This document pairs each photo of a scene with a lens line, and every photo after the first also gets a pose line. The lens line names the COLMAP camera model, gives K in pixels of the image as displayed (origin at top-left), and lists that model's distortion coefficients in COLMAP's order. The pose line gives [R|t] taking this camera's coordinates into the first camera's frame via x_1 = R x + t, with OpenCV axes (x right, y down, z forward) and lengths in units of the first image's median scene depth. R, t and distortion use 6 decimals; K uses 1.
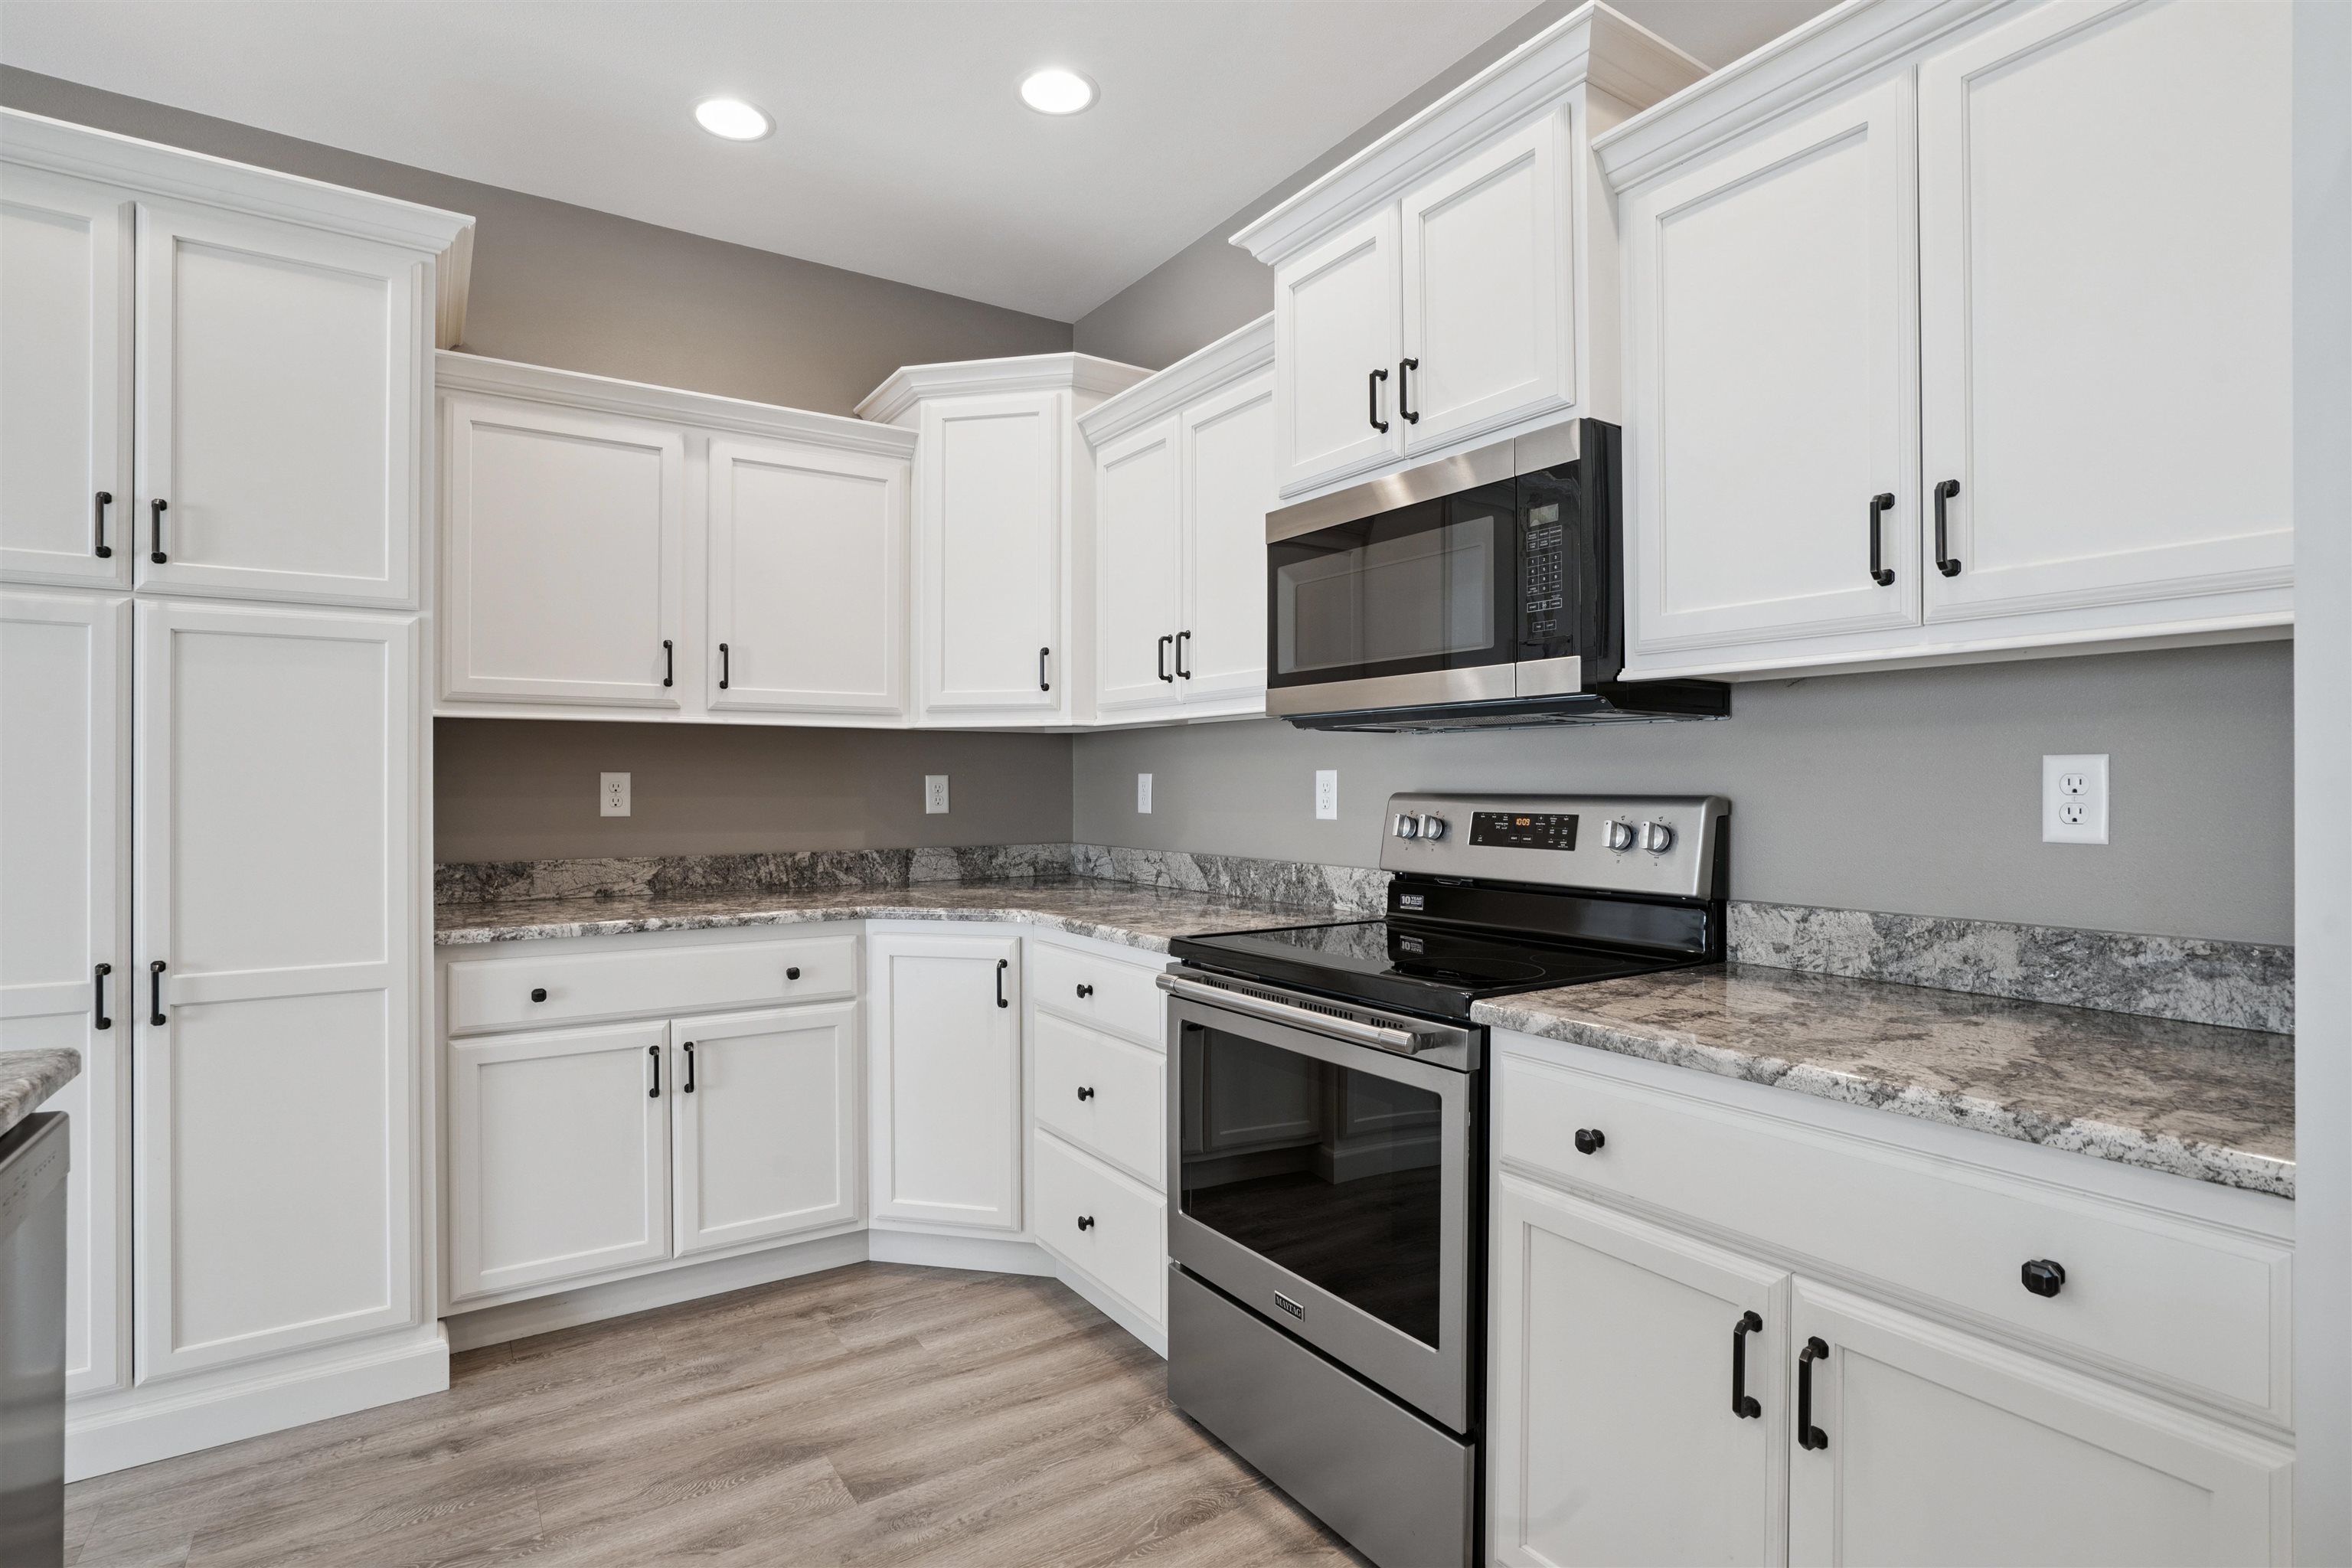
lens RADIAL K [[1158.7, 0, 1182.7], [0, 1158.7, 784.7], [0, 0, 1]] dist [-0.050175, 0.022312]
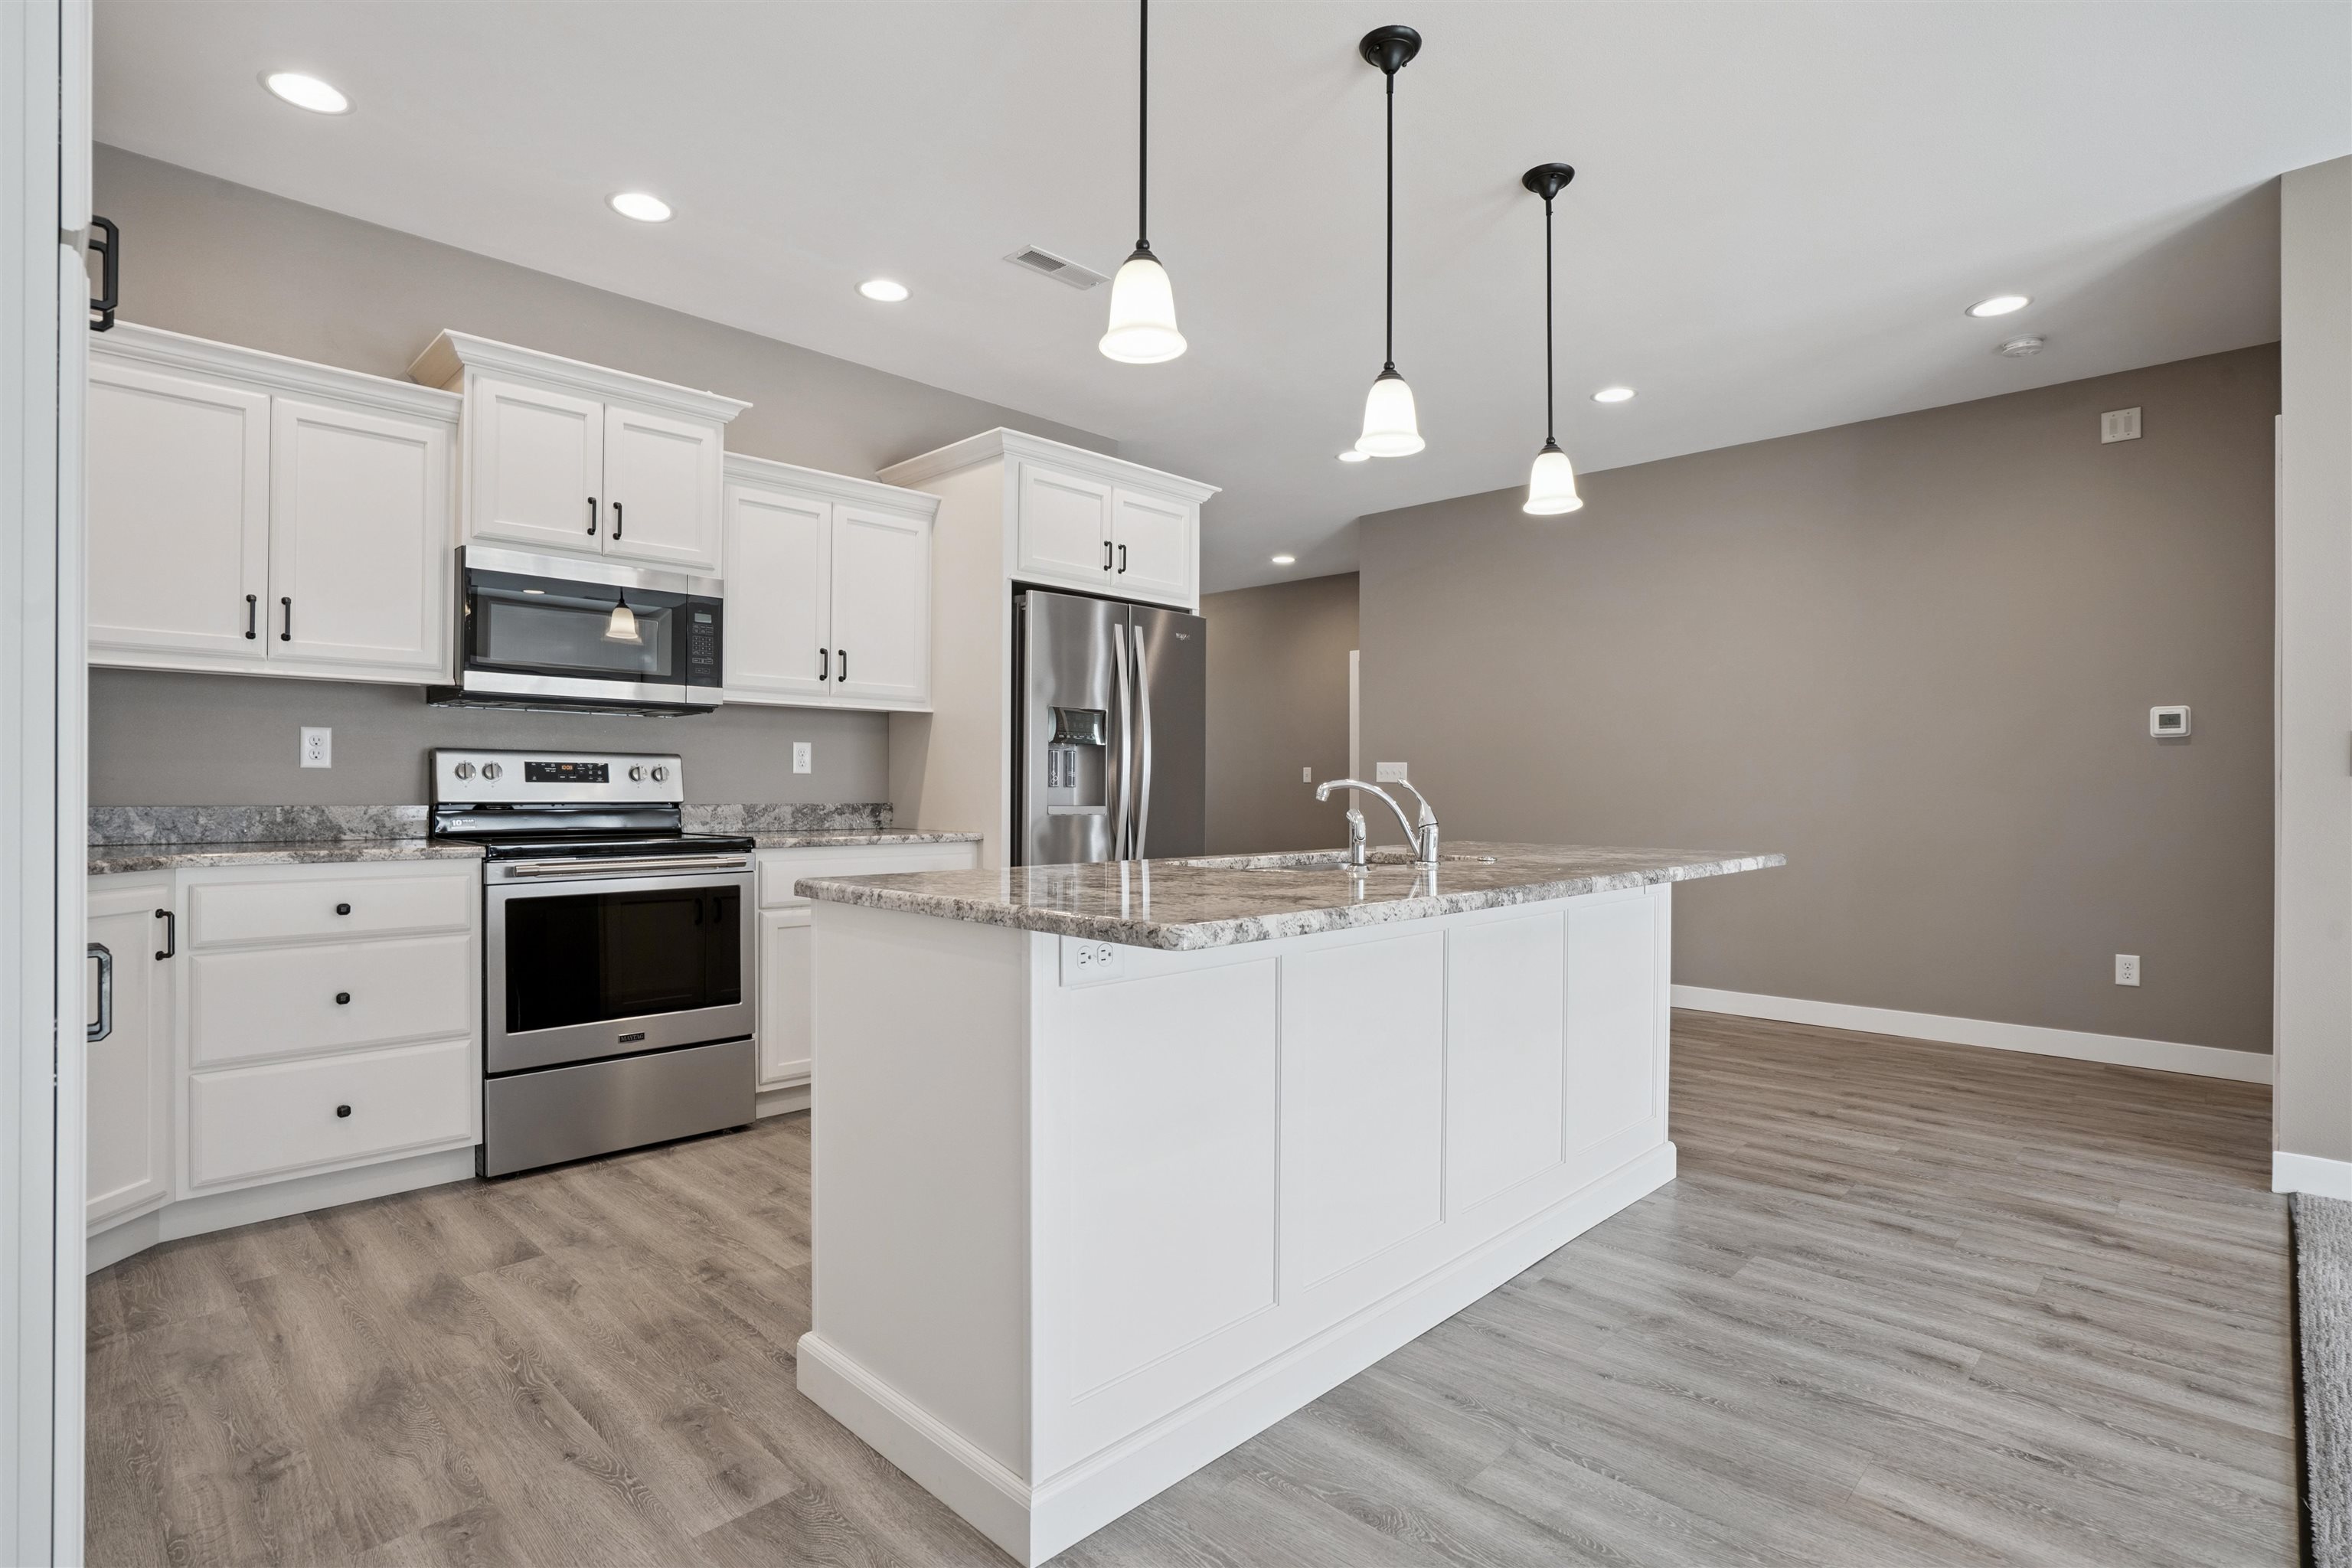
lens RADIAL K [[1158.7, 0, 1175.6], [0, 1158.7, 793.0], [0, 0, 1]] dist [-0.050175, 0.022312]
pose [[-0.206205, -0.003114, 0.978504, -1.547171], [-0.006080, 0.999980, 0.001901, 0.061668], [-0.978490, -0.005558, -0.206220, 0.472911]]
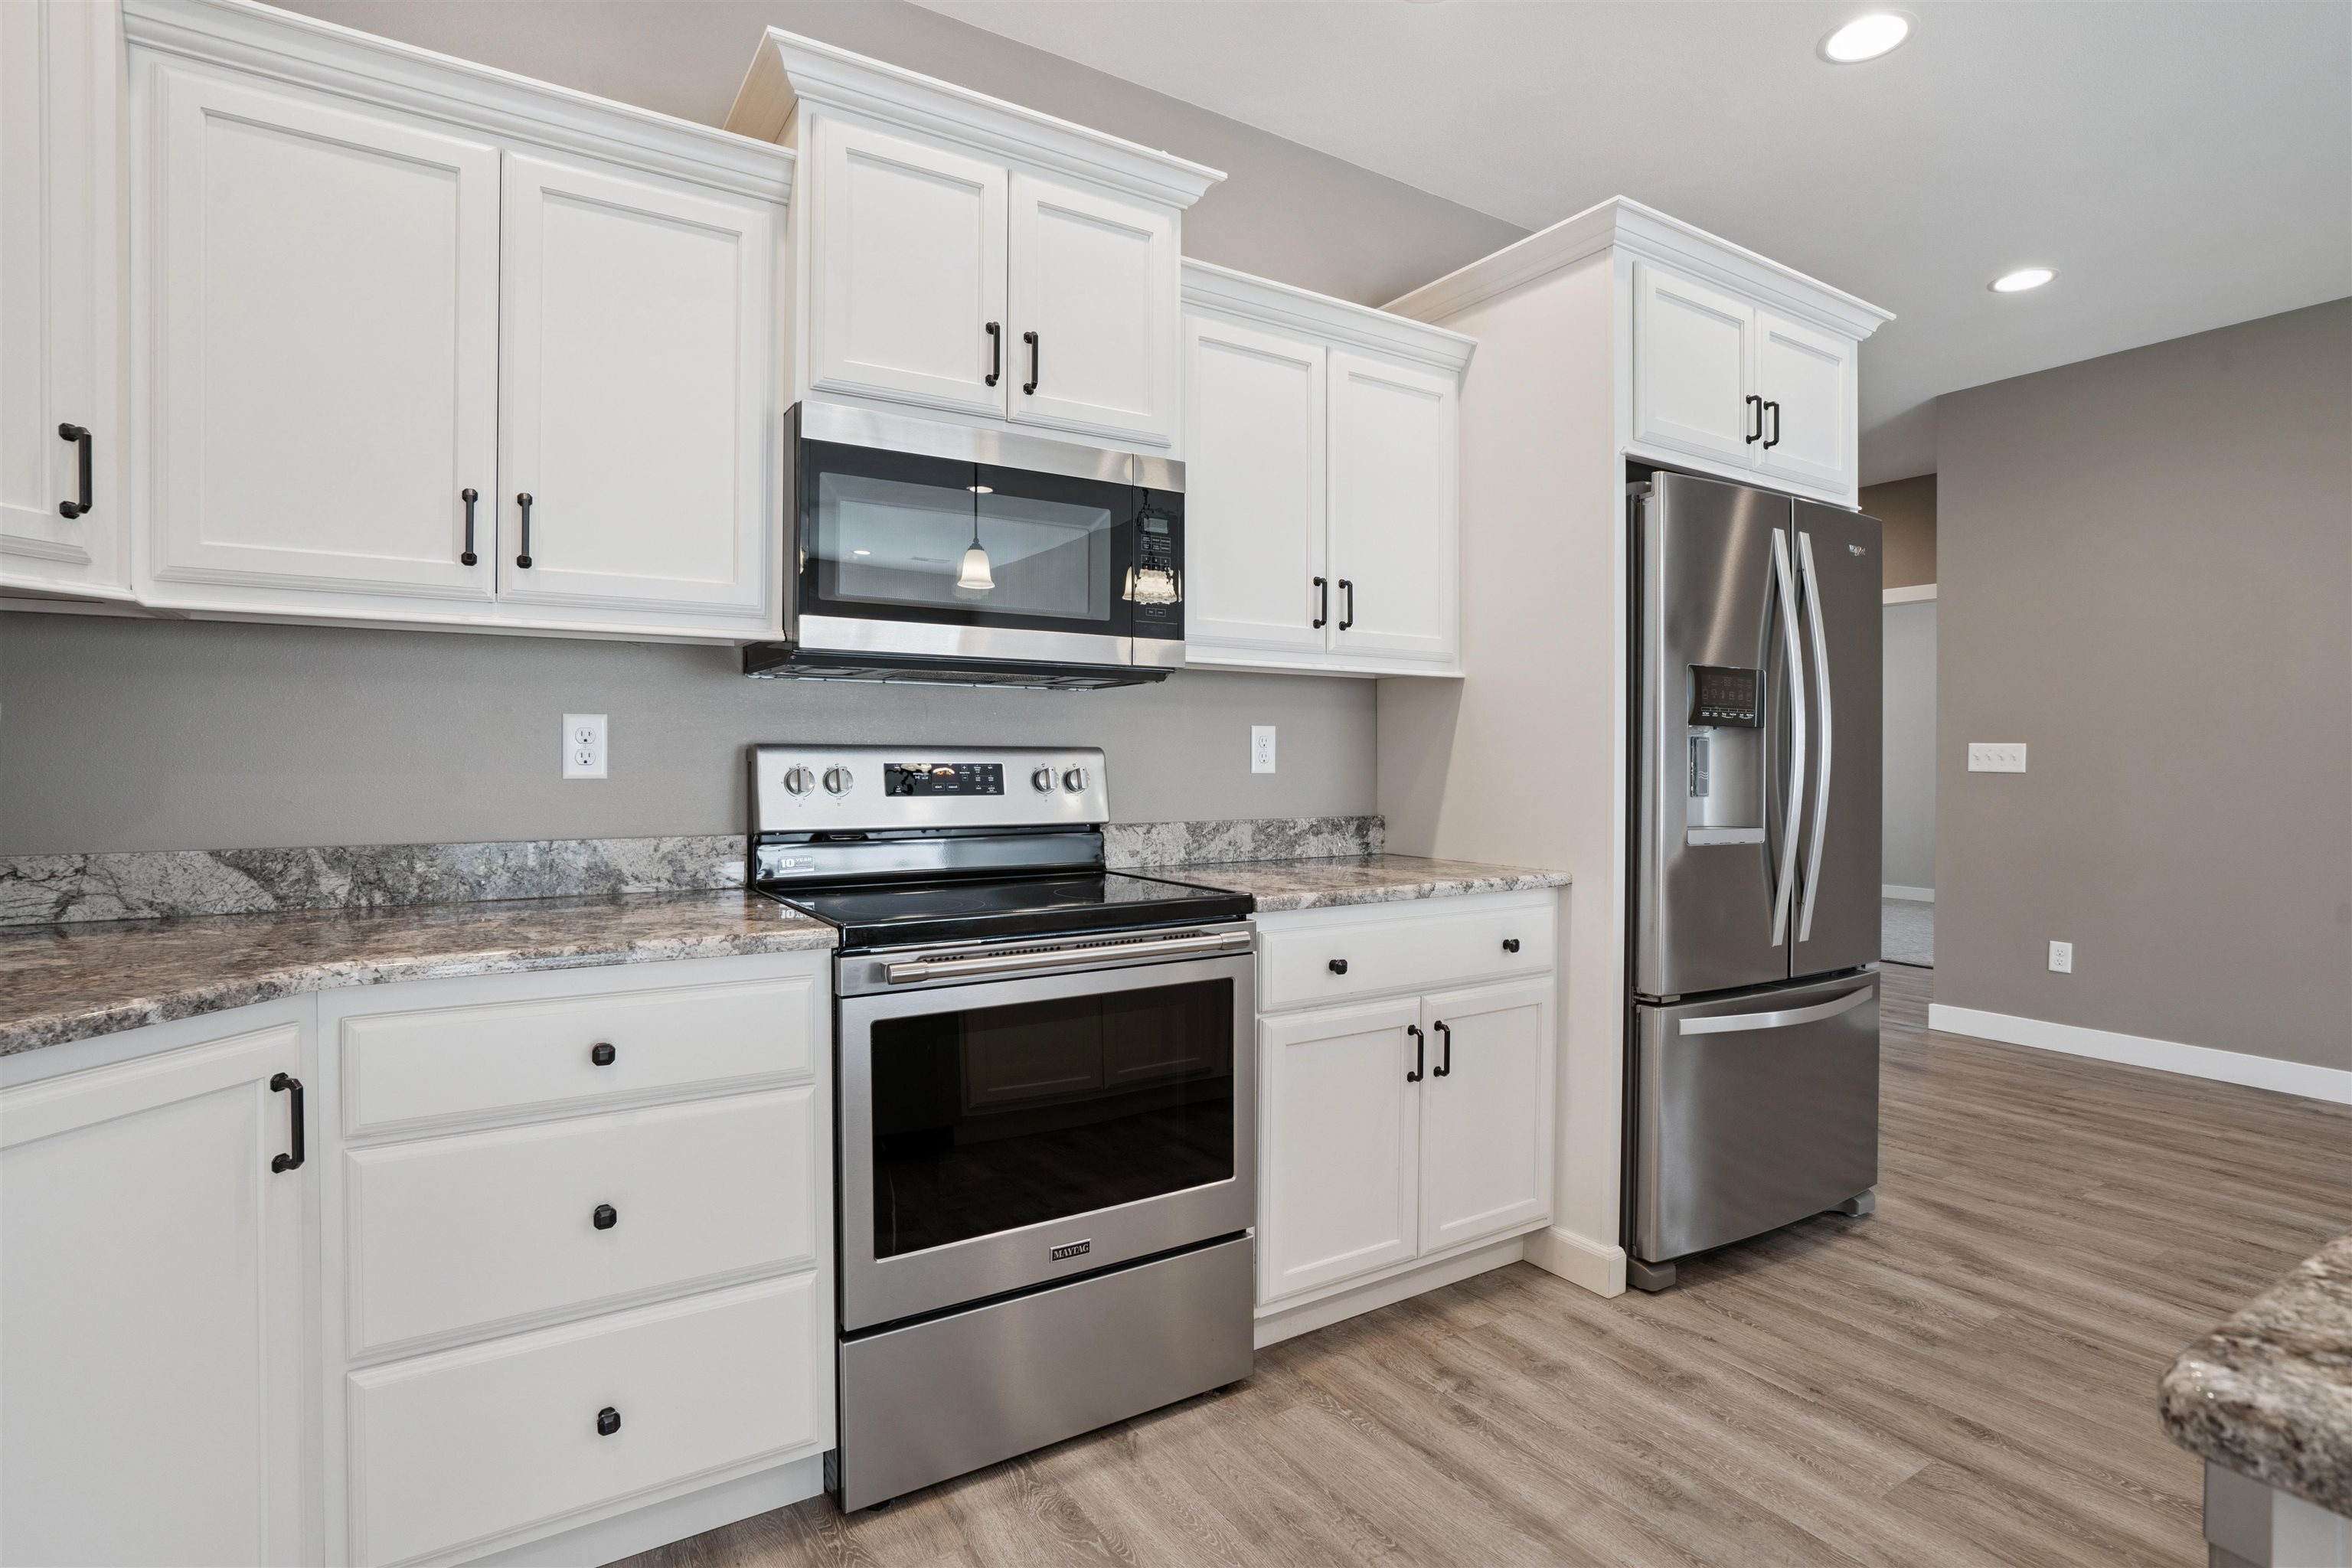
lens RADIAL K [[1158.7, 0, 1168.9], [0, 1158.7, 773.3], [0, 0, 1]] dist [-0.050175, 0.022312]
pose [[0.028742, -0.011007, 0.999526, -0.782347], [-0.003736, 0.999931, 0.011119, 0.021107], [-0.999580, -0.004053, 0.028699, 0.764593]]
